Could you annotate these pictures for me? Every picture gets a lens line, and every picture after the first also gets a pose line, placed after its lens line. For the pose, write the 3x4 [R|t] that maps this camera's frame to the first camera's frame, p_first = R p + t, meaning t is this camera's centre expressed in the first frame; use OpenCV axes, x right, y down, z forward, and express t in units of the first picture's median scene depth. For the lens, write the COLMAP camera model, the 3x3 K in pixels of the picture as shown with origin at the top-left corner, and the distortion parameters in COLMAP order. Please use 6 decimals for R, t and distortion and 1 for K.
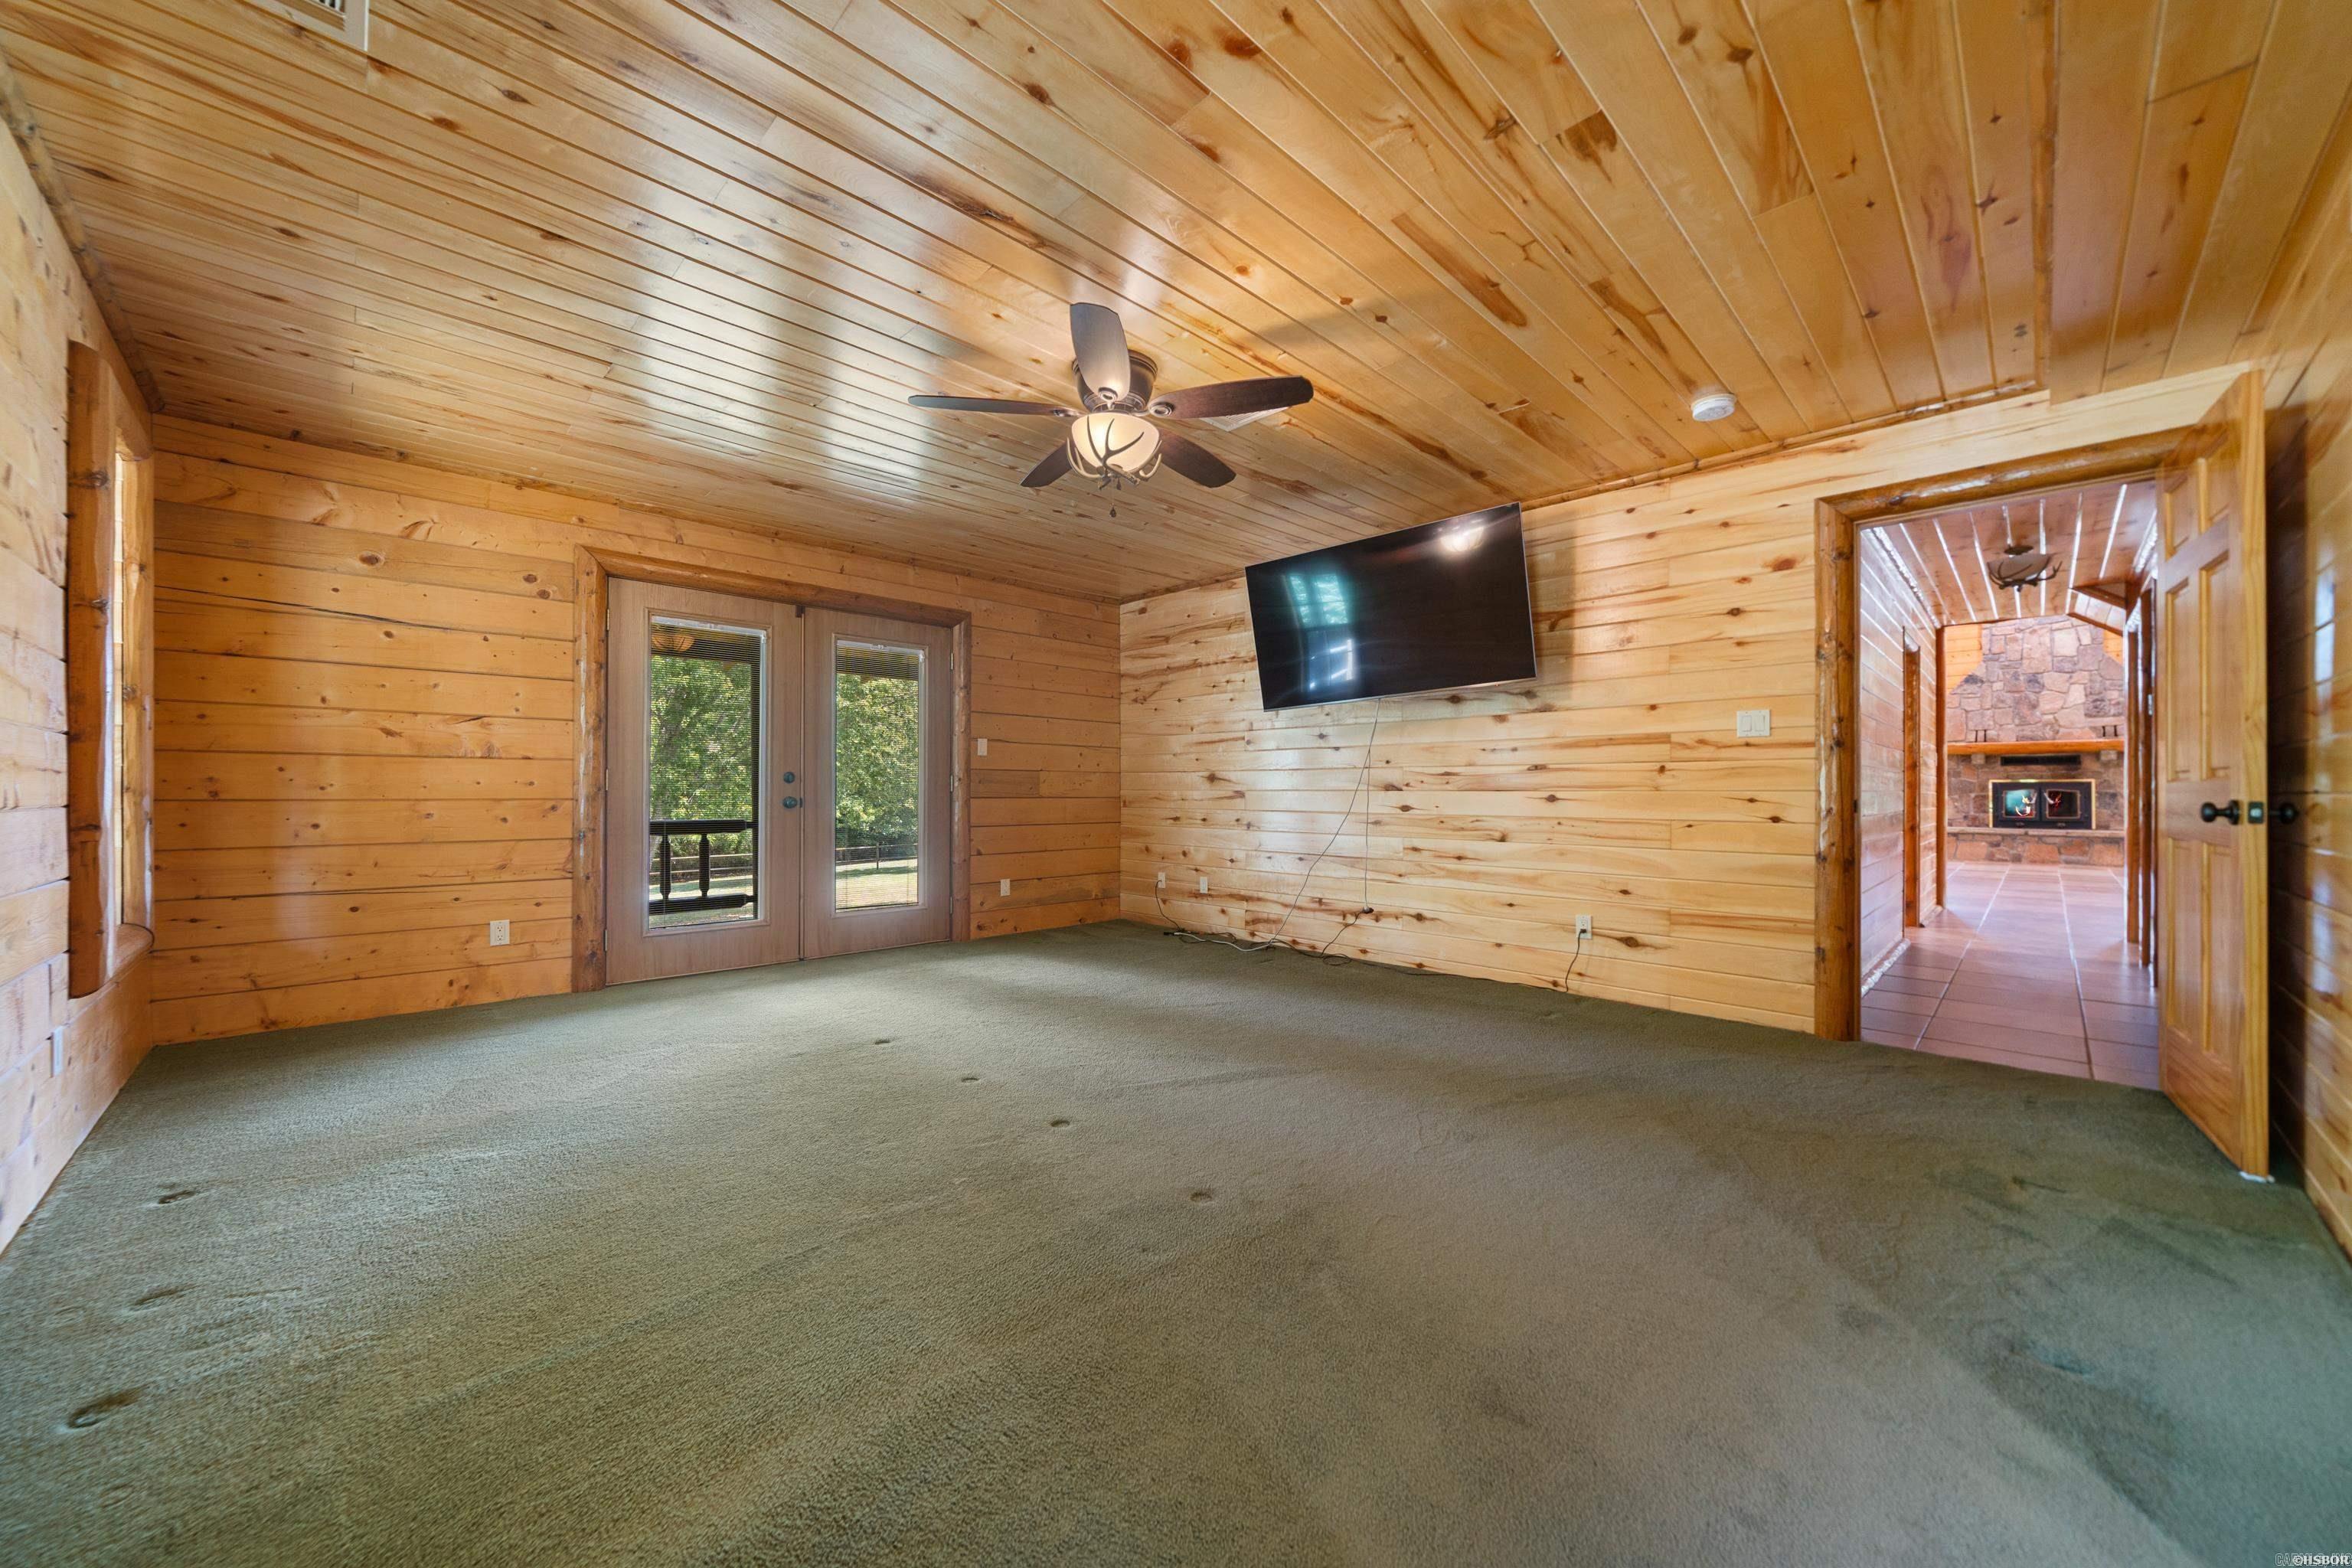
lens RADIAL K [[845.5, 0, 1177.4], [0, 845.5, 788.2], [0, 0, 1]] dist [0.008235, 0.000033]
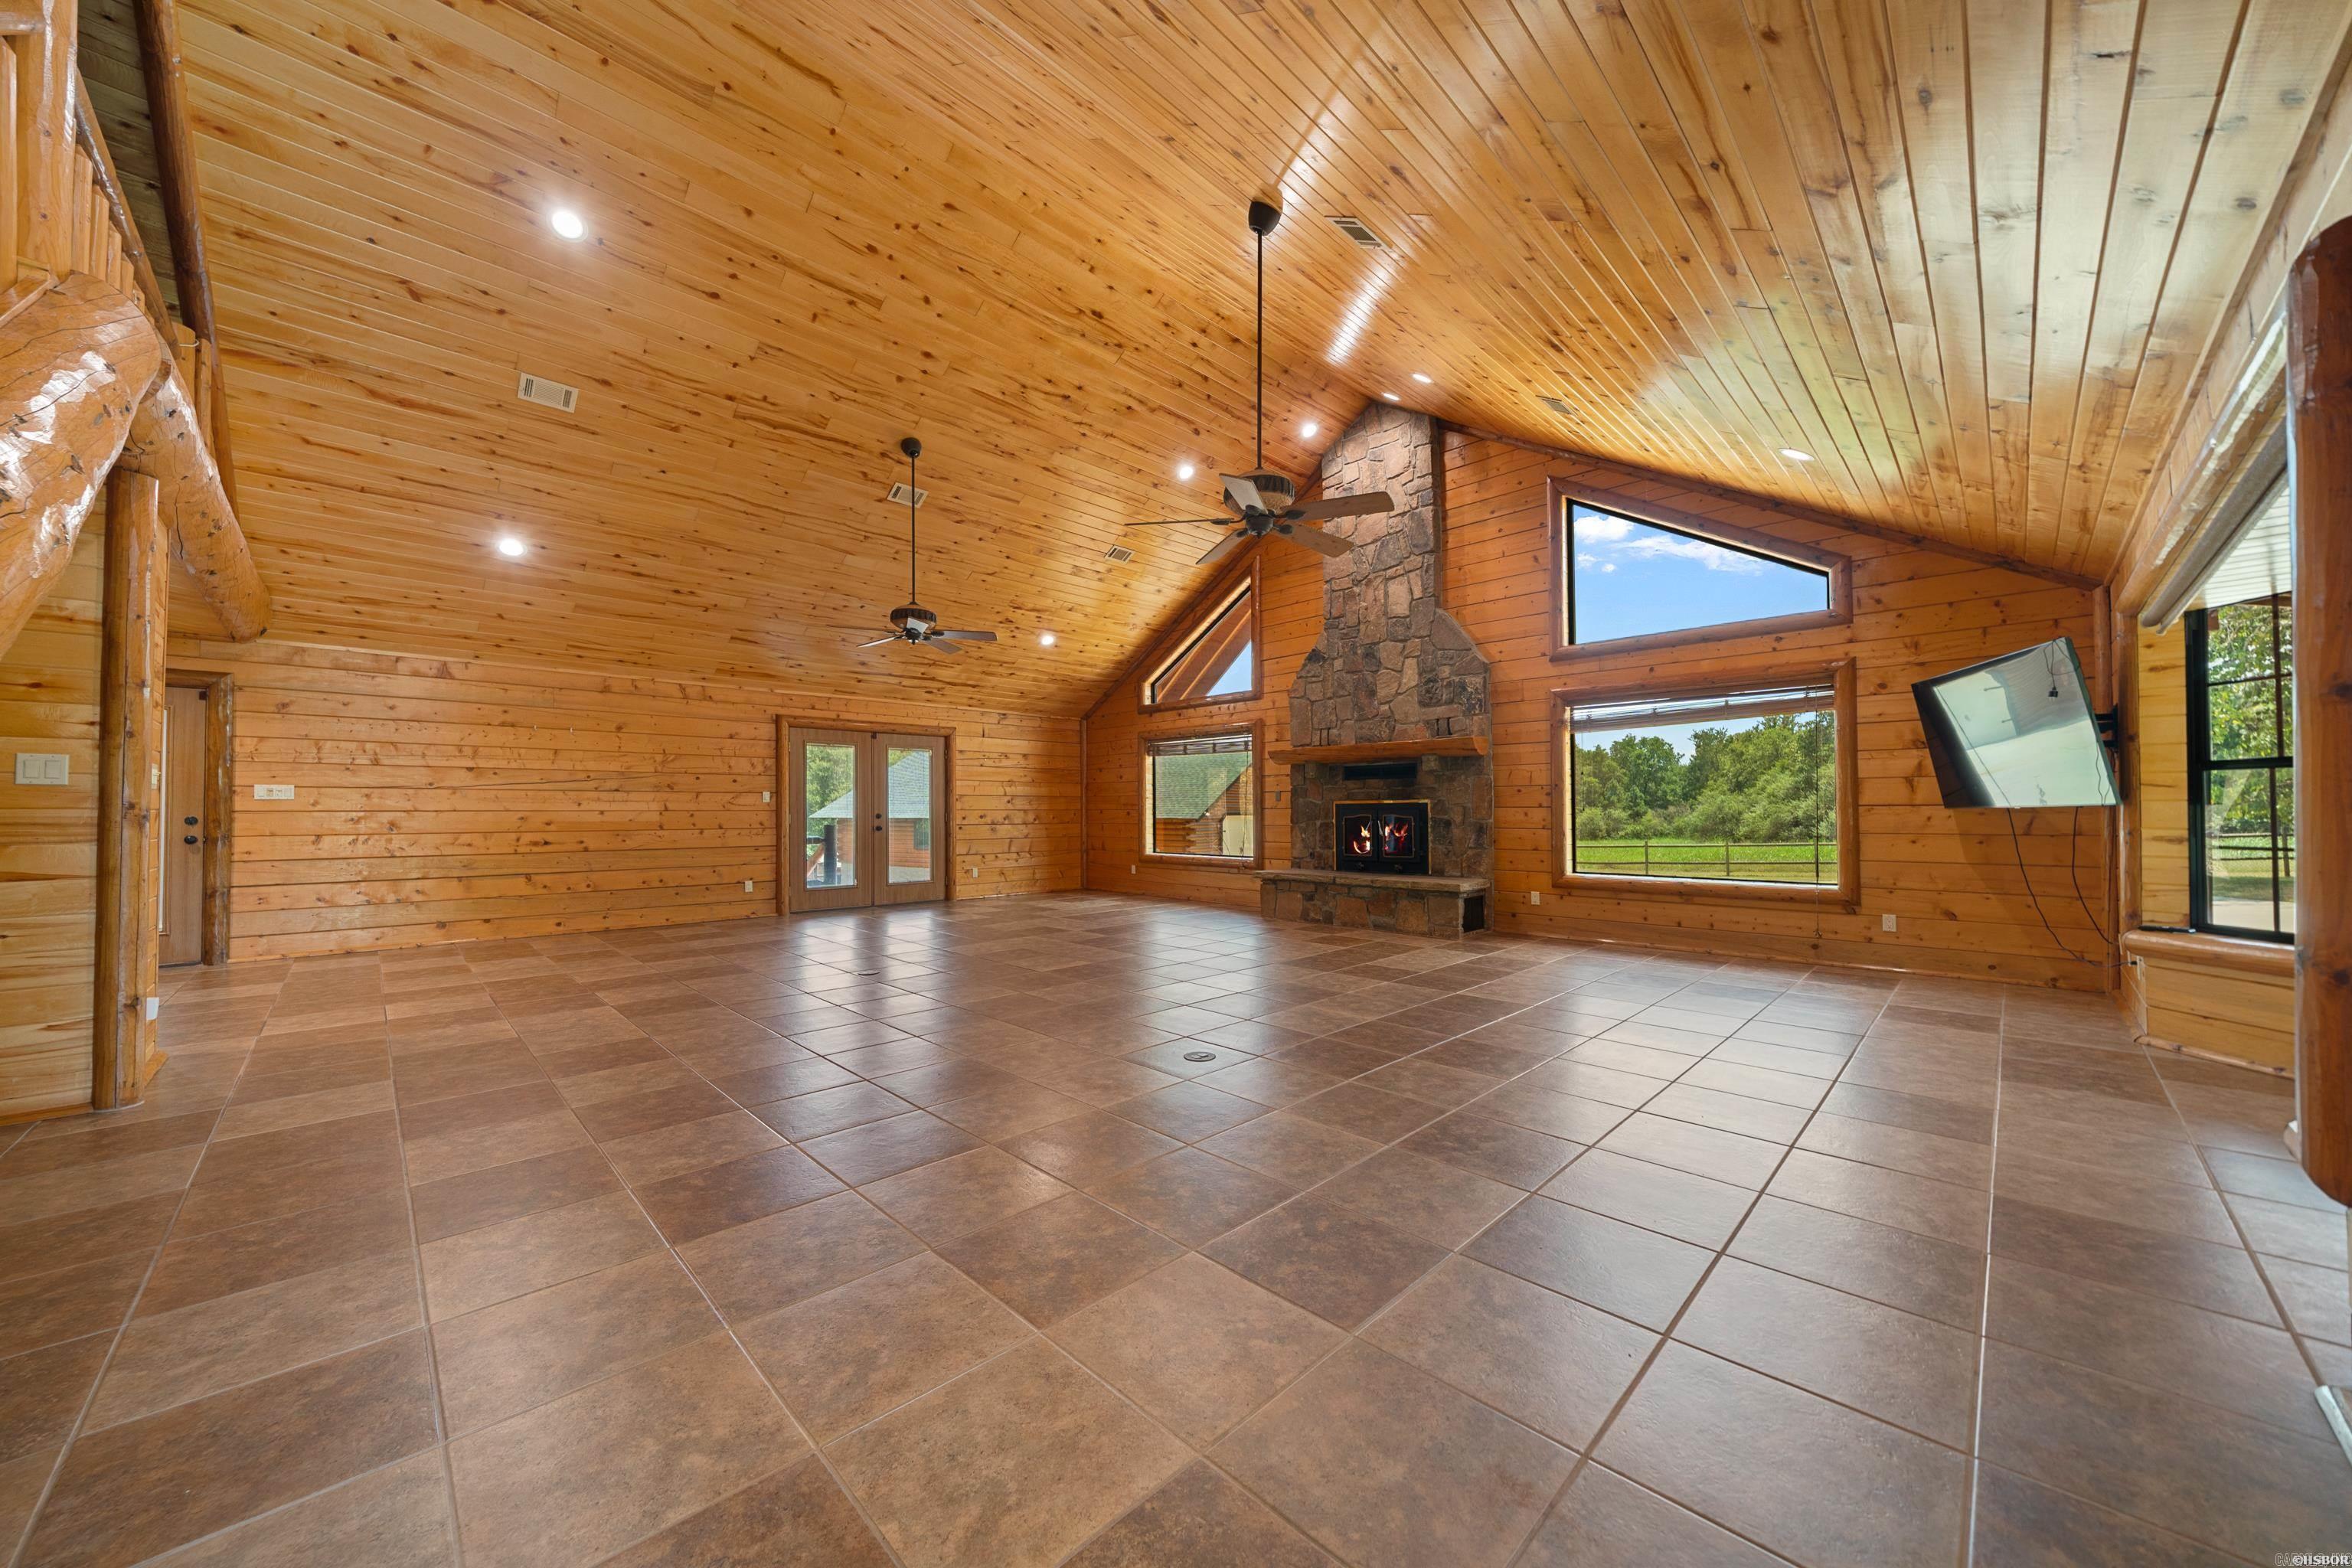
lens RADIAL K [[796.1, 0, 1167.8], [0, 796.1, 796.5], [0, 0, 1]] dist [-0.005673, -0.000150]
pose [[0.999598, -0.012103, 0.025623, 0.827951], [0.012359, 0.999875, -0.009849, -0.008631], [-0.025501, 0.010161, 0.999623, 0.371631]]
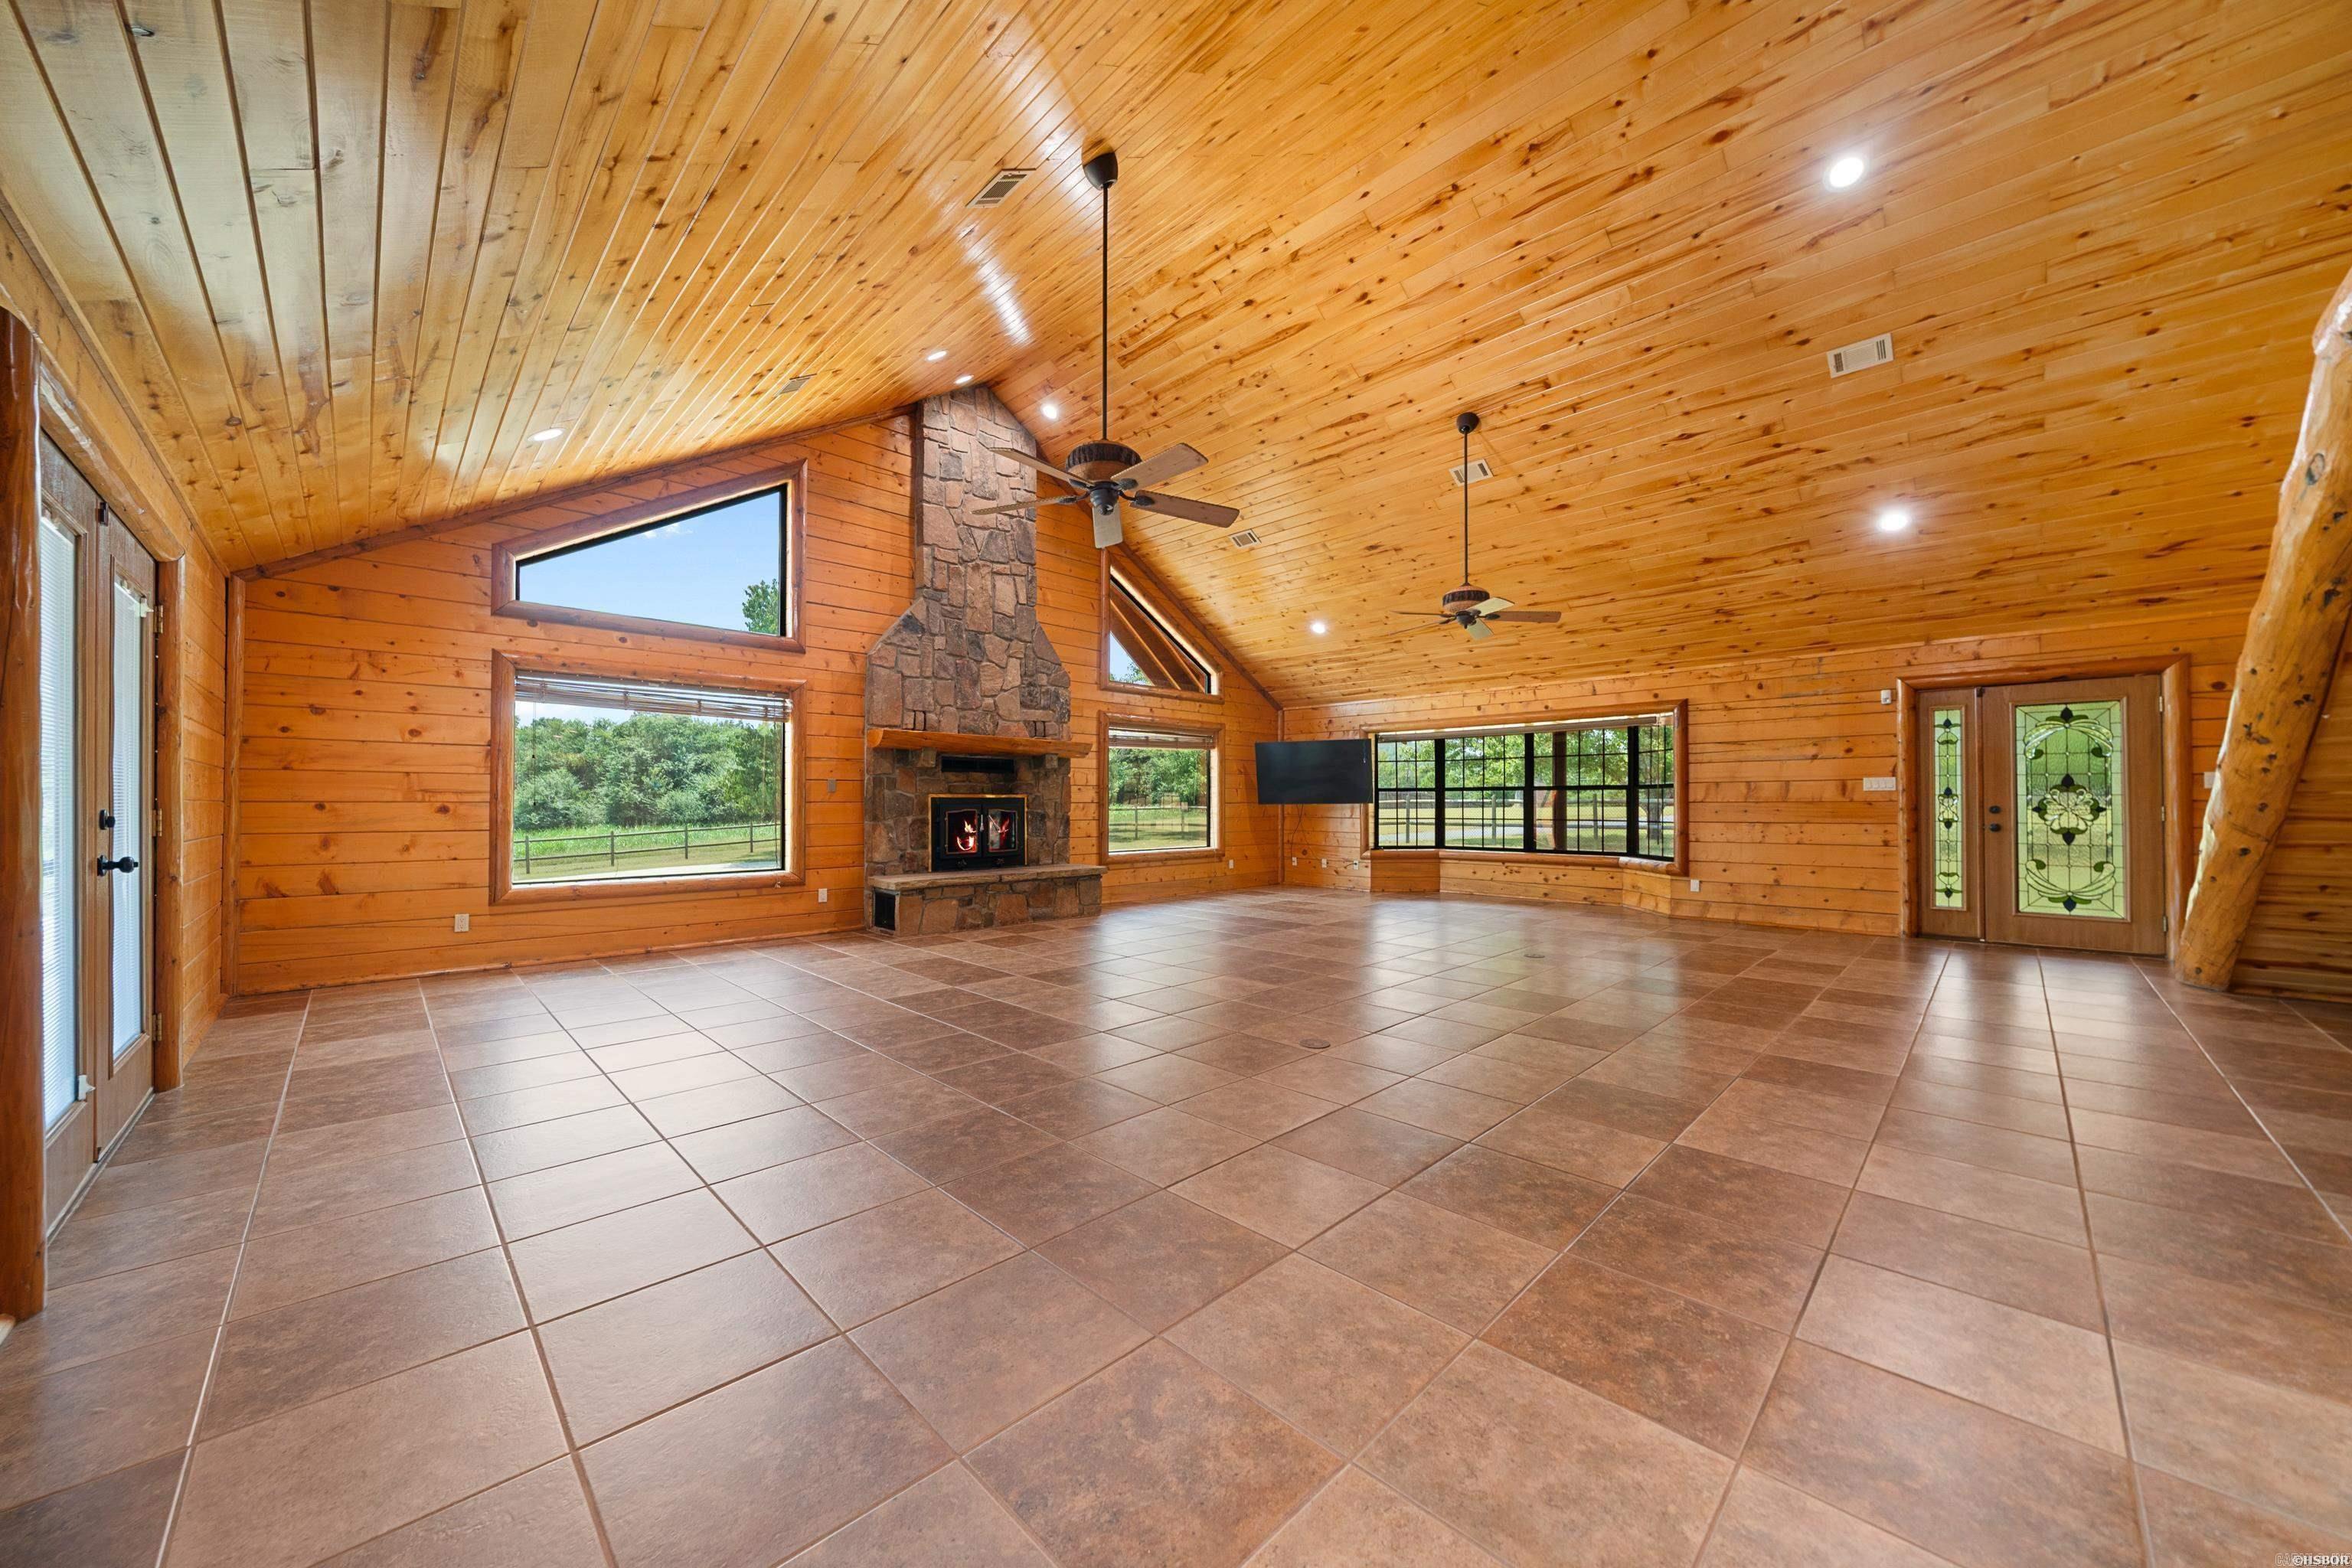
lens RADIAL K [[796.1, 0, 1176.5], [0, 796.1, 793.3], [0, 0, 1]] dist [-0.005673, -0.000150]
pose [[0.013185, 0.005257, 0.999899, 0.398046], [-0.007914, 0.999955, -0.005152, -0.008813], [-0.999882, -0.007845, 0.013226, 0.840108]]
